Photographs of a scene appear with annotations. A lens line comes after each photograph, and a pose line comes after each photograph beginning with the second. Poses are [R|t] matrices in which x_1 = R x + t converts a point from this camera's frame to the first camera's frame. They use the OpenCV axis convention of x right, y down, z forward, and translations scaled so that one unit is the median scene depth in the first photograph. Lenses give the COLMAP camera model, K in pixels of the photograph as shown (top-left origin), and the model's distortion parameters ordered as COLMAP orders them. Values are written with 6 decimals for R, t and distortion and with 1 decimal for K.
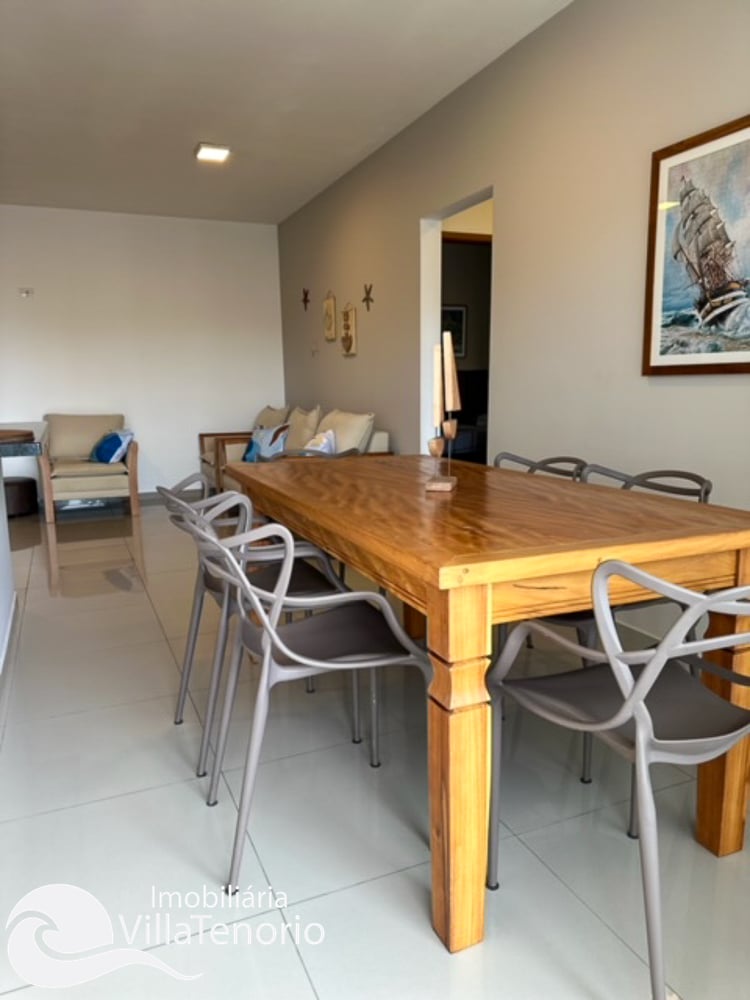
lens RADIAL K [[695.4, 0, 381.0], [0, 695.4, 499.1], [0, 0, 1]] dist [0.153936, -0.291379]
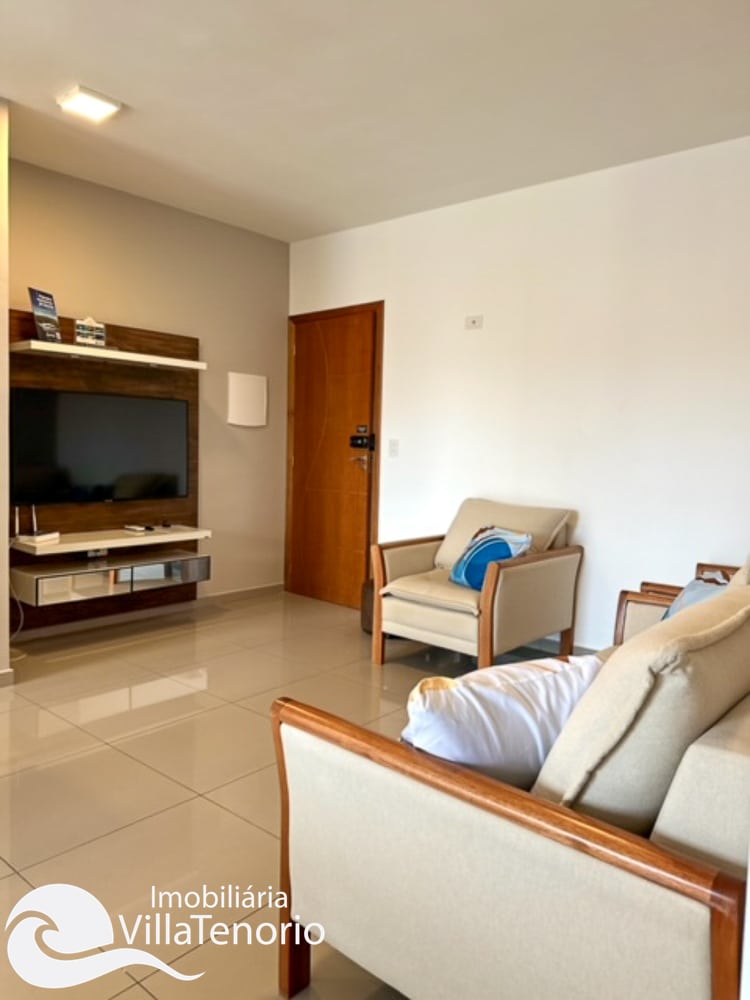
lens RADIAL K [[695.4, 0, 381.0], [0, 695.4, 499.1], [0, 0, 1]] dist [0.153936, -0.291379]
pose [[0.412914, 0.086557, -0.906648, 0.243578], [-0.173115, 0.984785, 0.015175, -0.286990], [0.894166, 0.150688, 0.421616, 1.611068]]
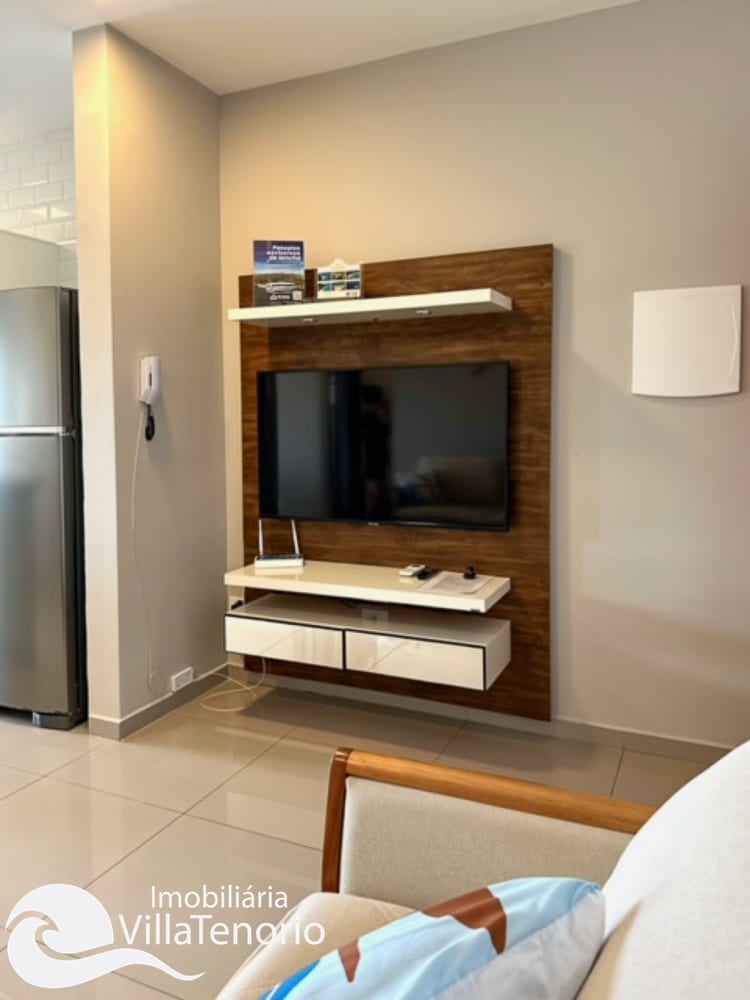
lens RADIAL K [[721.2, 0, 374.1], [0, 721.2, 470.5], [0, 0, 1]] dist [0.013704, -0.003455]
pose [[-0.747085, 0.065469, -0.661497, -0.799643], [-0.091498, 0.975538, 0.199887, -0.463657], [0.658401, 0.209858, -0.722819, 2.573632]]
